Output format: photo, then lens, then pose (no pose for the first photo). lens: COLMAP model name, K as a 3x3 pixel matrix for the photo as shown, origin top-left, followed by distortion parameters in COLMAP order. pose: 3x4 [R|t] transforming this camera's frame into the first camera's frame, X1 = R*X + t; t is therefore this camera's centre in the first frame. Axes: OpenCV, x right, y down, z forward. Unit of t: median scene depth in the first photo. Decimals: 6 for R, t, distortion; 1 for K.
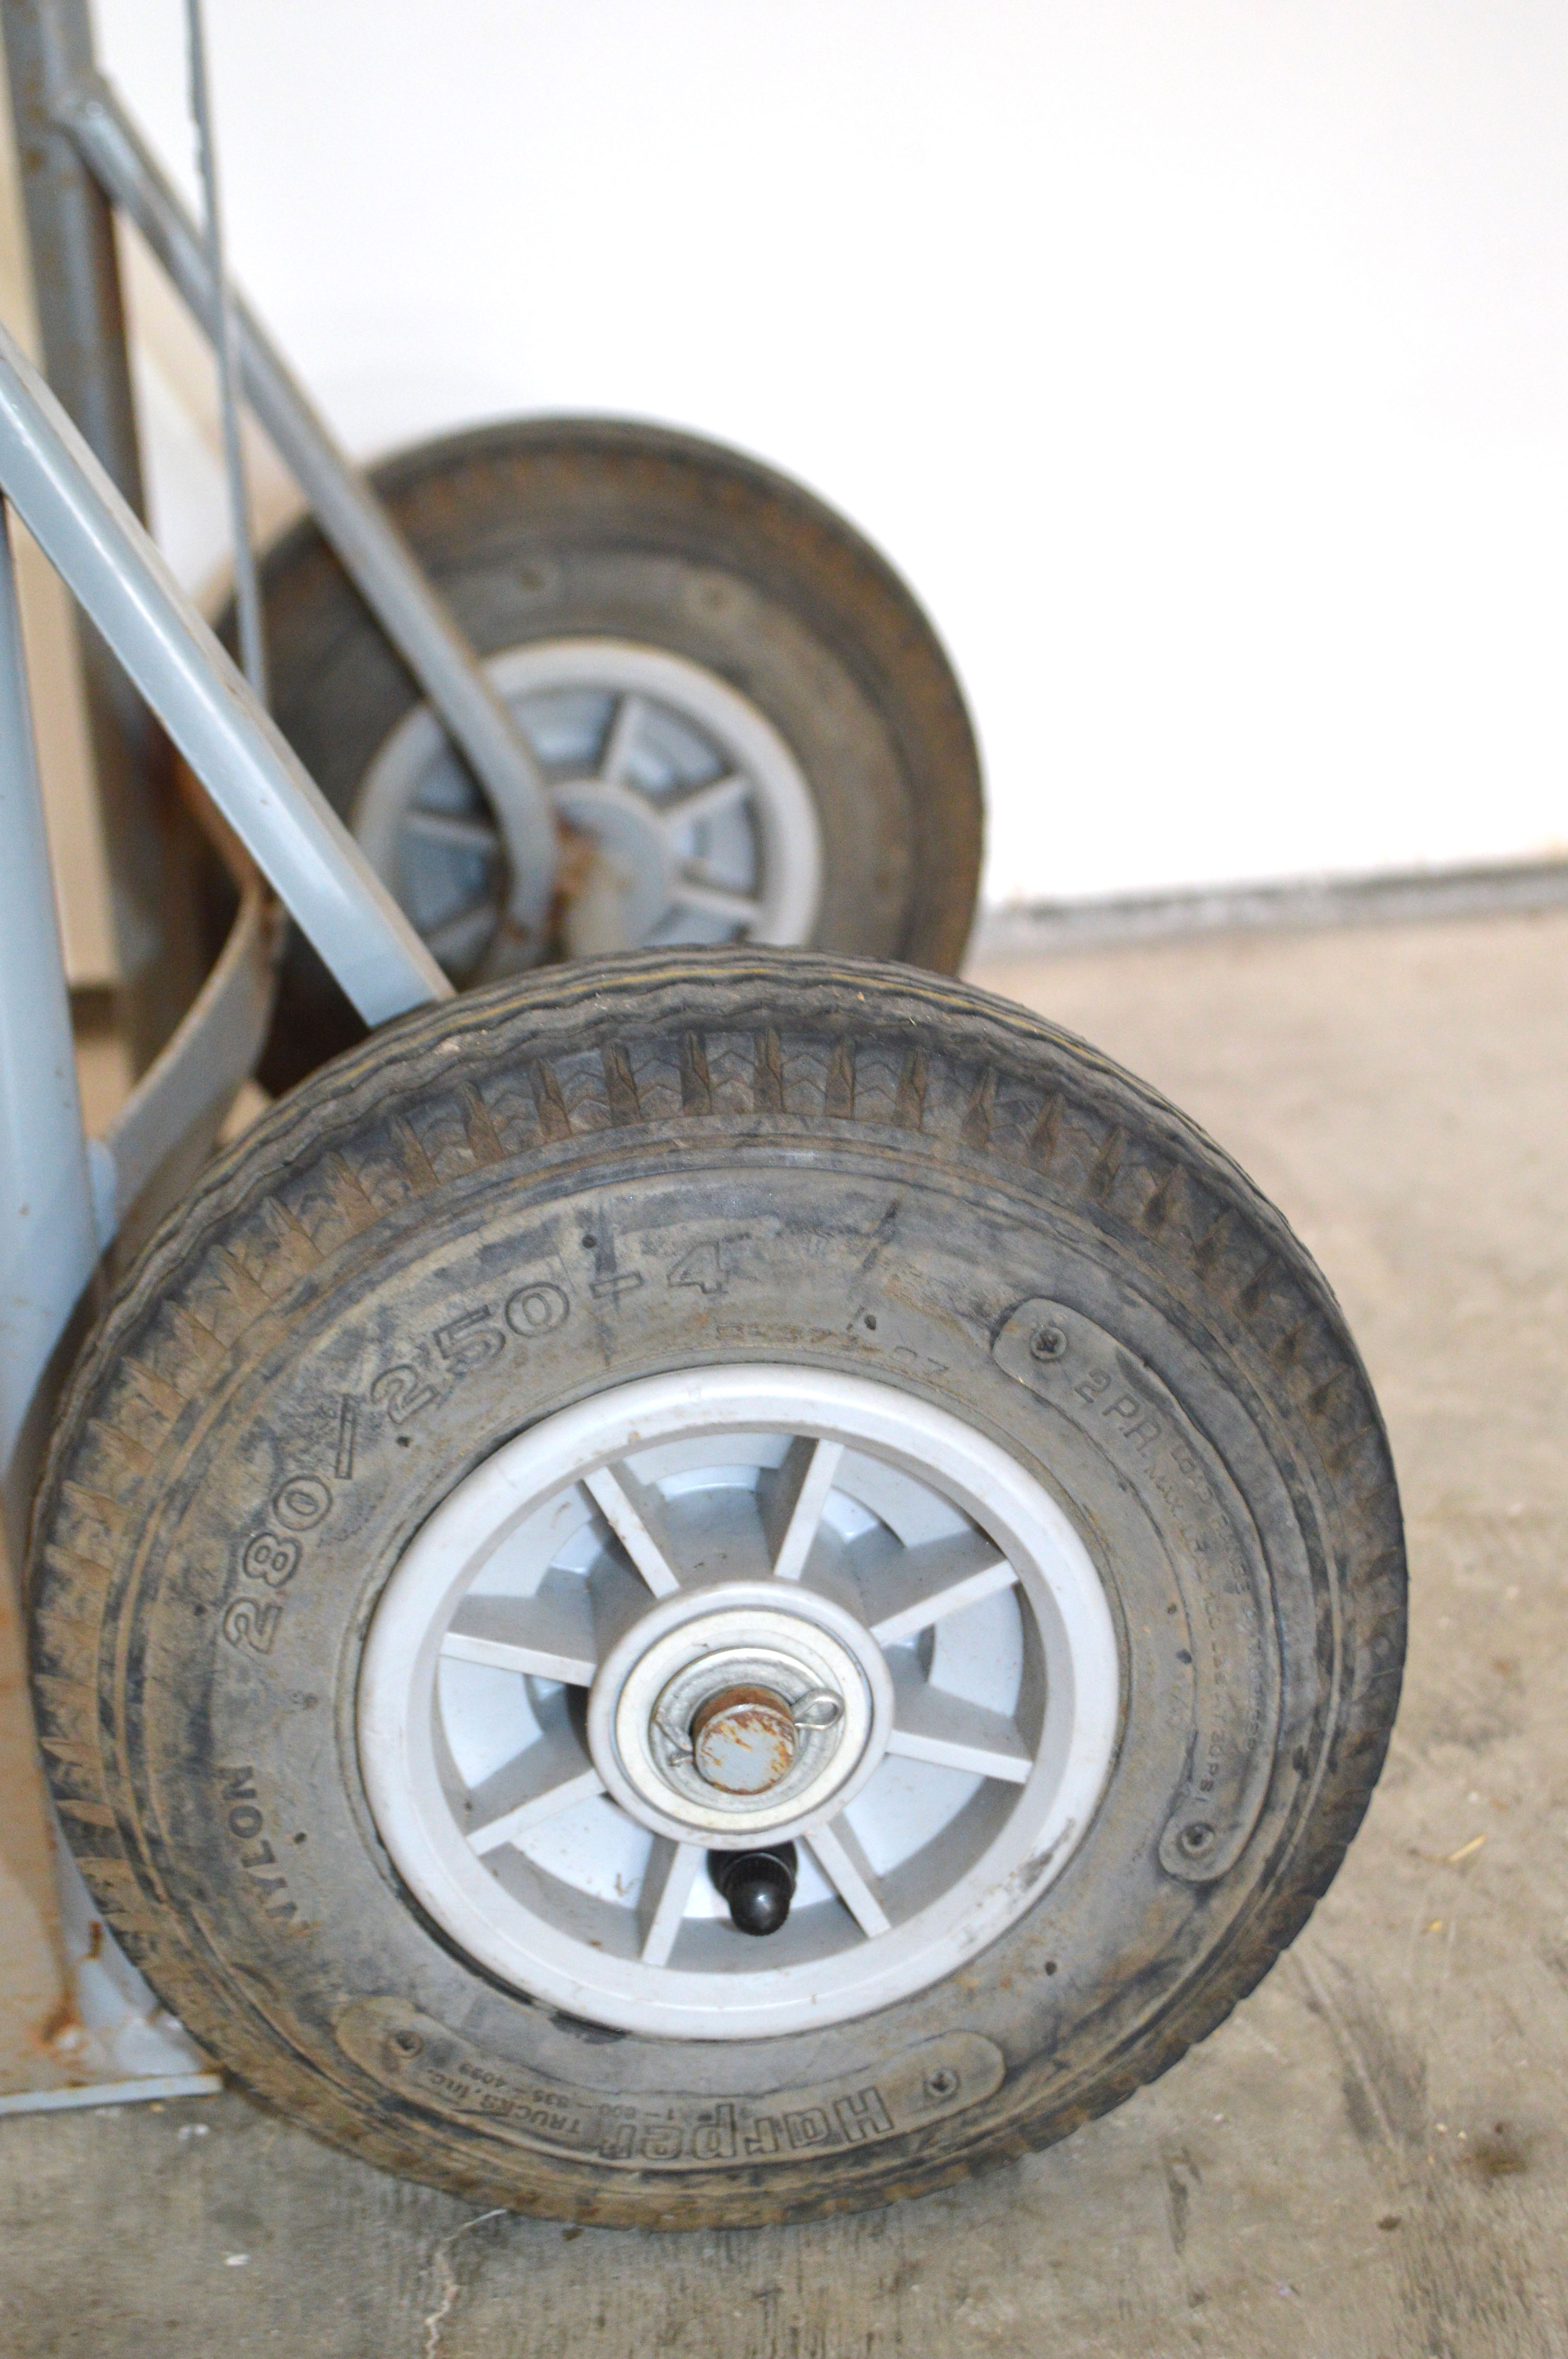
lens RADIAL K [[3928.8, 0, 785.7], [0, 3928.8, 1181.6], [0, 0, 1]] dist [-0.051997, 0.000000]
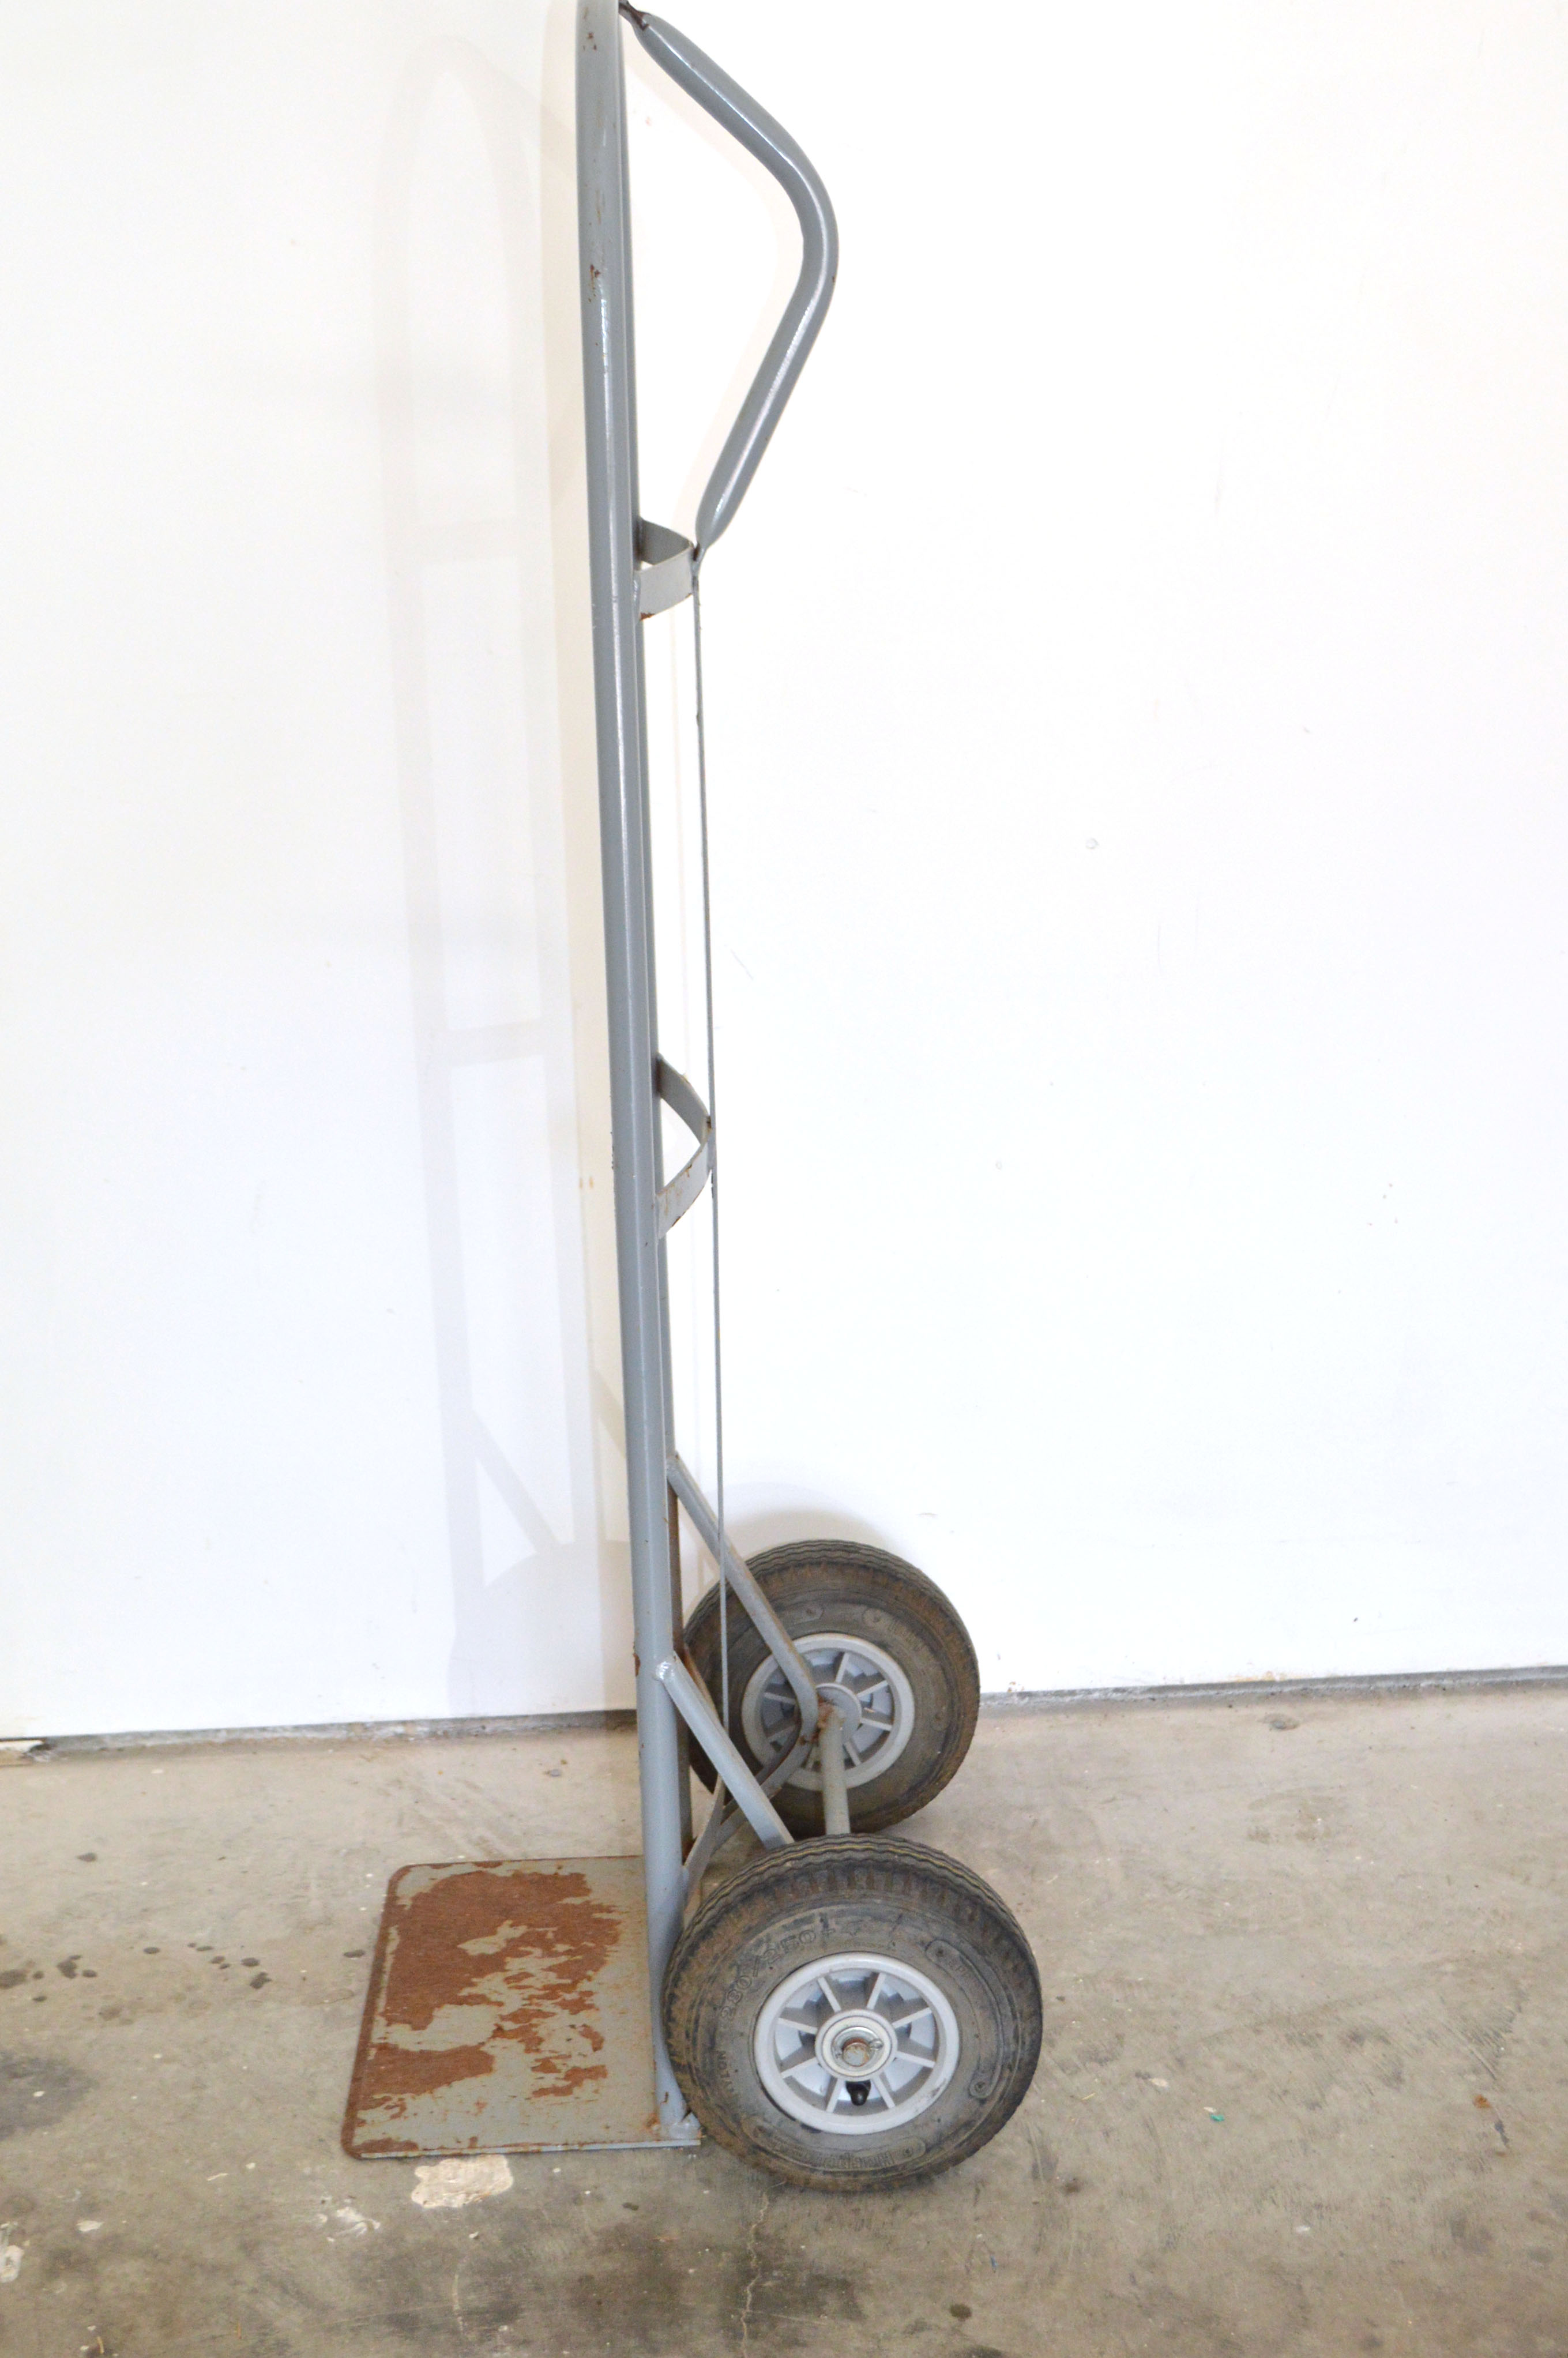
lens RADIAL K [[3105.6, 0, 765.7], [0, 3105.6, 1187.4], [0, 0, 1]] dist [-0.075550, 0.000000]
pose [[0.996291, 0.044051, -0.073922, 0.081737], [-0.052347, 0.992062, -0.114333, -0.323111], [0.068299, 0.117779, 0.990688, -1.949948]]
